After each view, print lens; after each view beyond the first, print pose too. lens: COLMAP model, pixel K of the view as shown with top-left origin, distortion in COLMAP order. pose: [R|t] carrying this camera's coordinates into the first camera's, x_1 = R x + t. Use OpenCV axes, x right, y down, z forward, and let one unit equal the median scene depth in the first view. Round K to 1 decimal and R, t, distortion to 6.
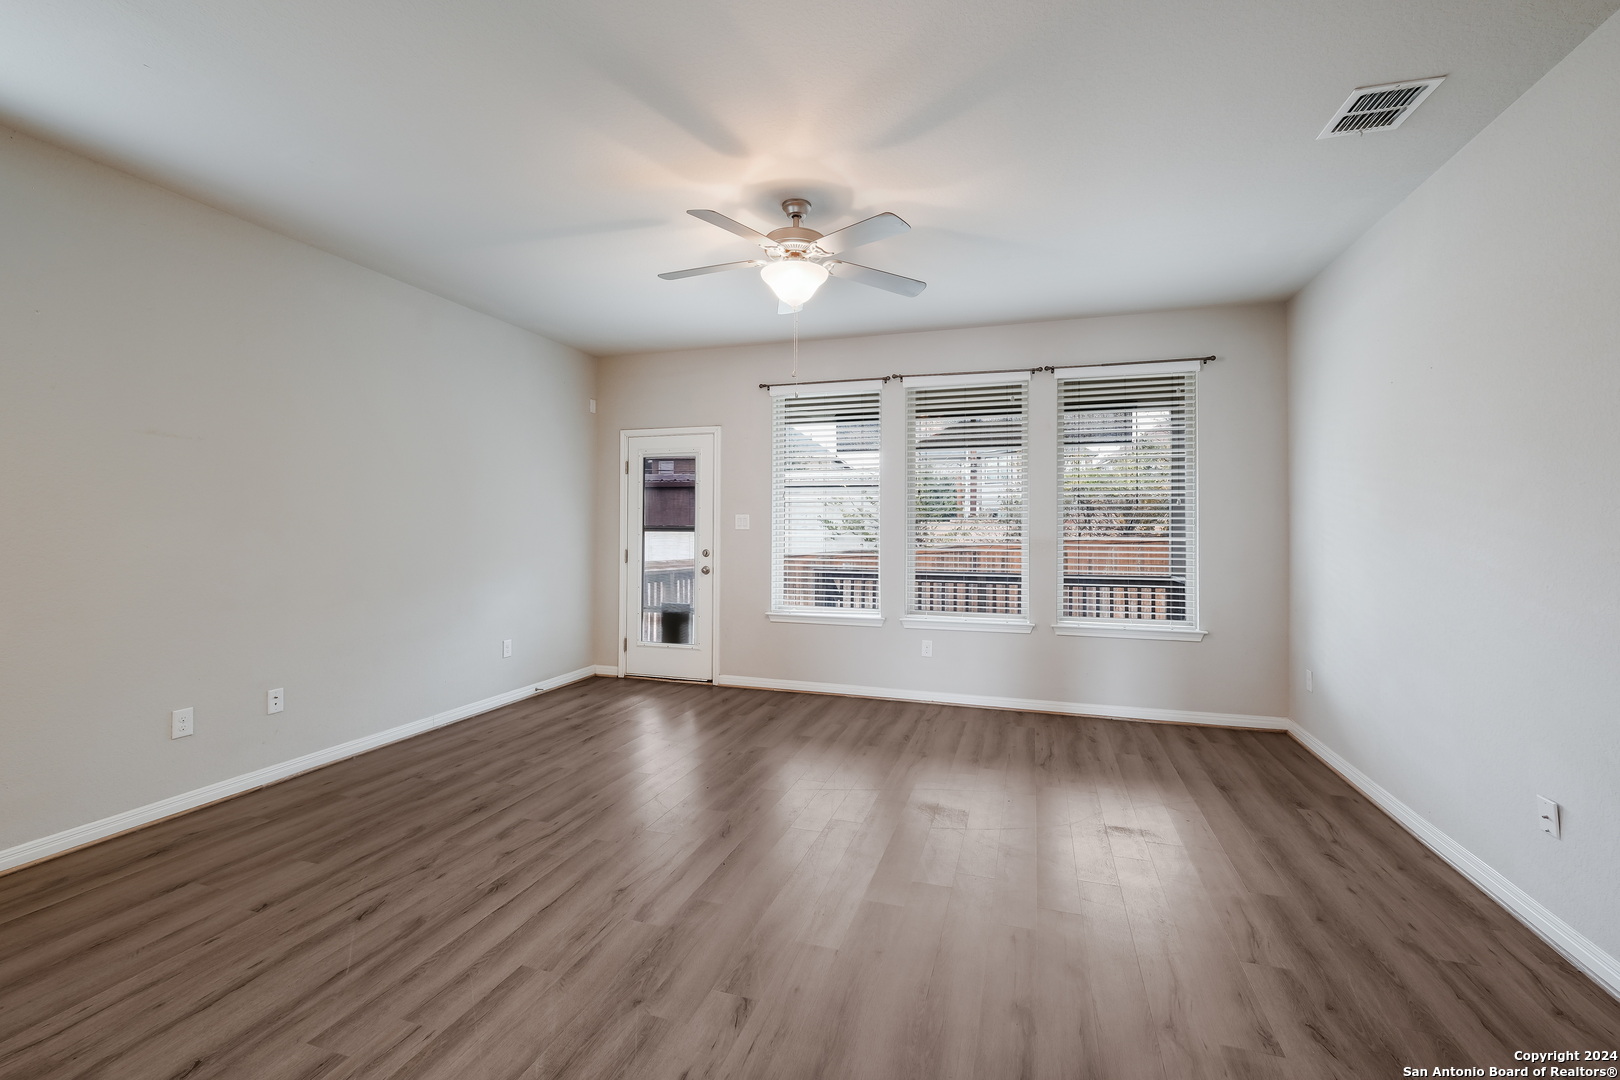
lens RADIAL K [[704.5, 0, 801.5], [0, 704.5, 525.4], [0, 0, 1]] dist [0.002952, 0.001430]
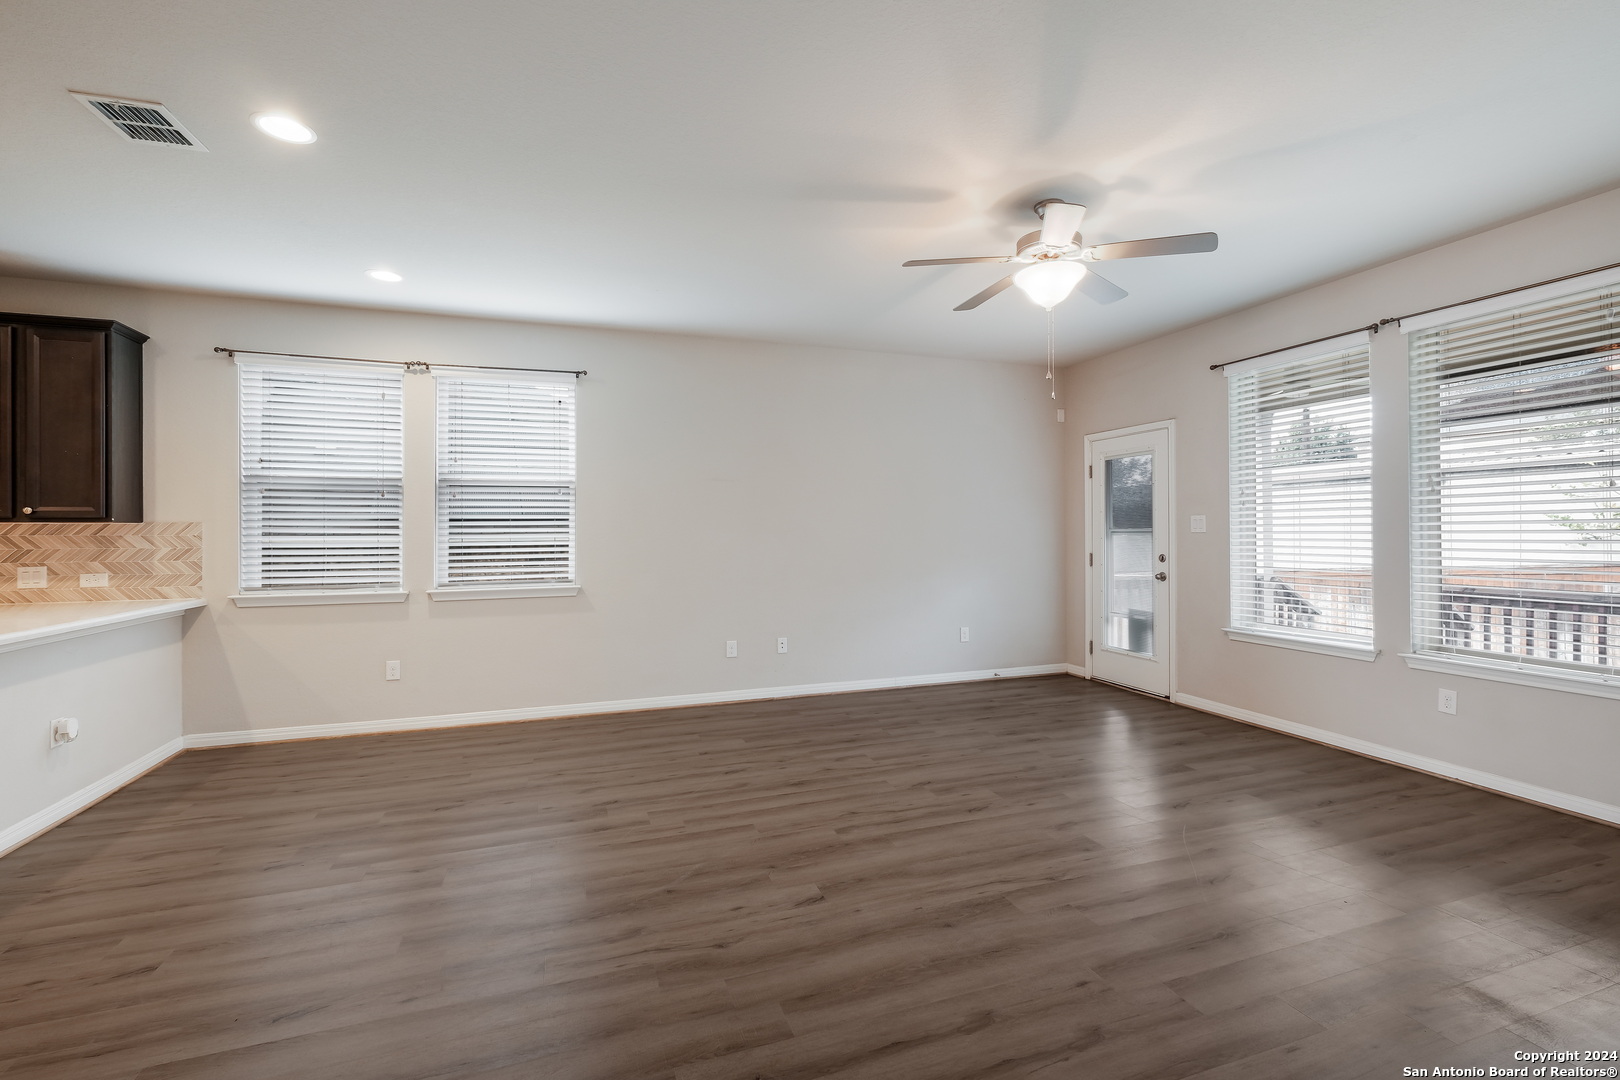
lens RADIAL K [[704.5, 0, 811.2], [0, 704.5, 528.1], [0, 0, 1]] dist [0.002952, 0.001430]
pose [[0.606184, -0.012403, -0.795228, 0.534700], [0.009093, 0.999921, -0.008665, 0.006461], [0.795273, -0.001978, 0.606249, 0.118352]]
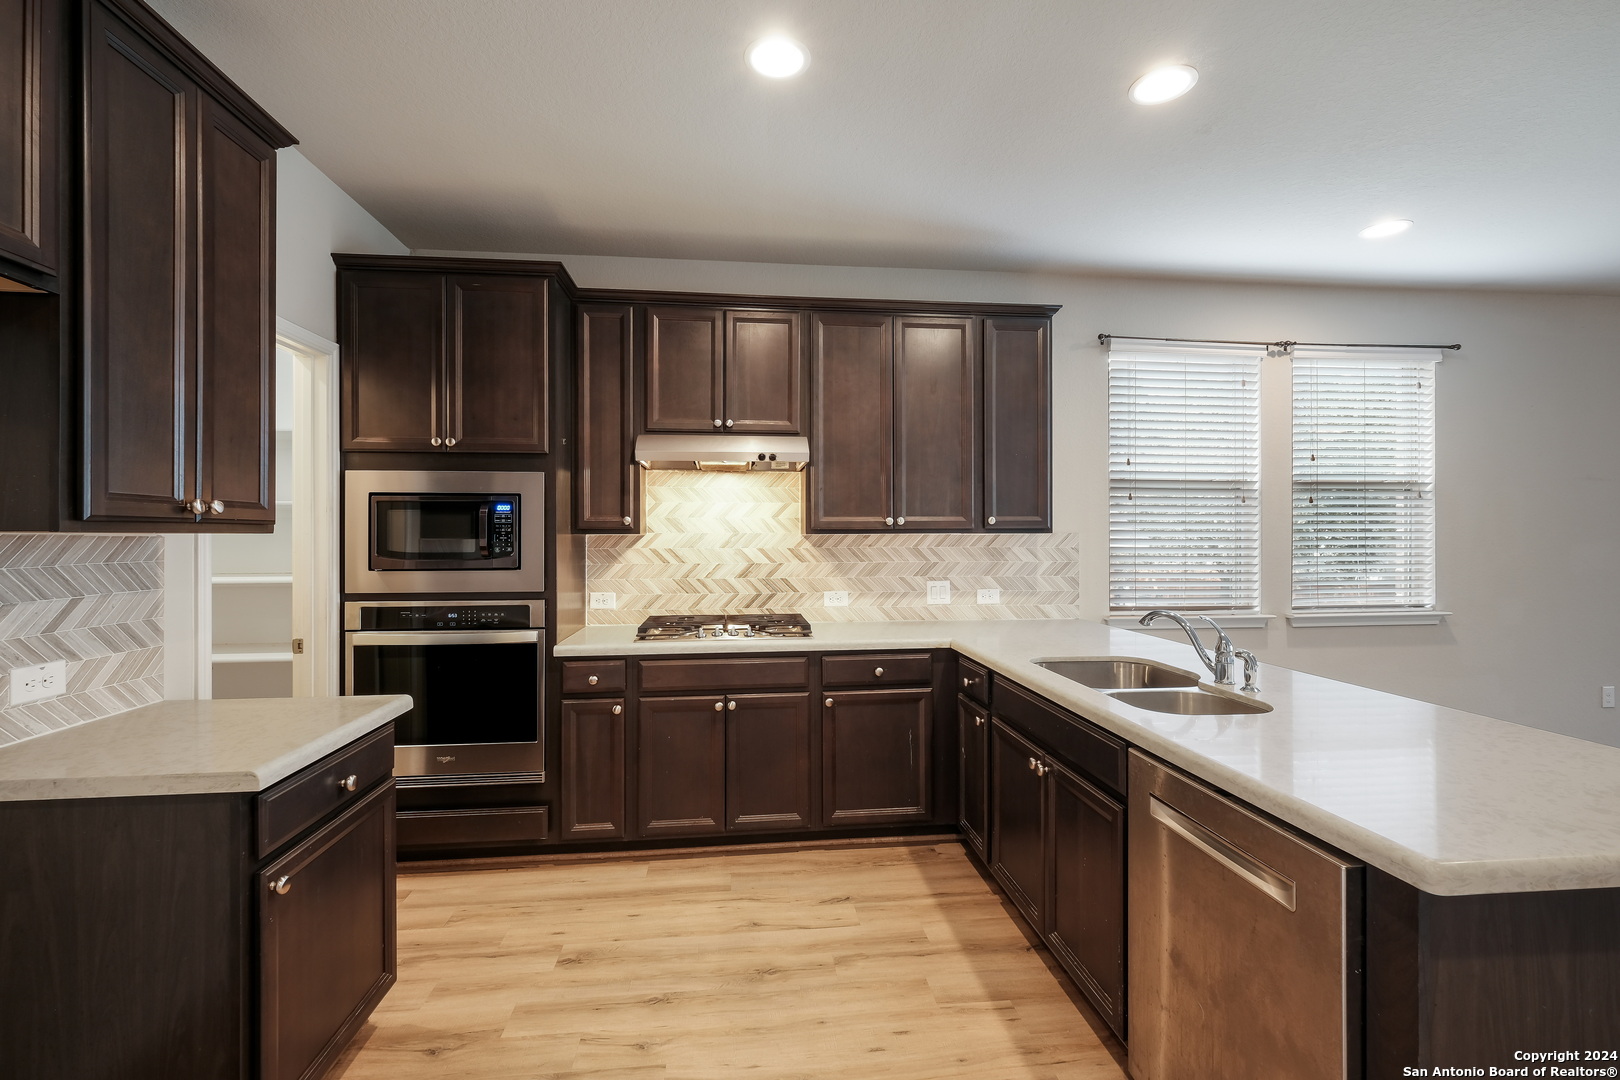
lens RADIAL K [[704.5, 0, 809.6], [0, 704.5, 532.7], [0, 0, 1]] dist [0.002952, 0.001430]
pose [[0.423564, -0.007565, -0.905835, -0.282327], [0.002790, 0.999971, -0.007047, -0.017823], [0.905862, 0.000458, 0.423573, -0.822293]]
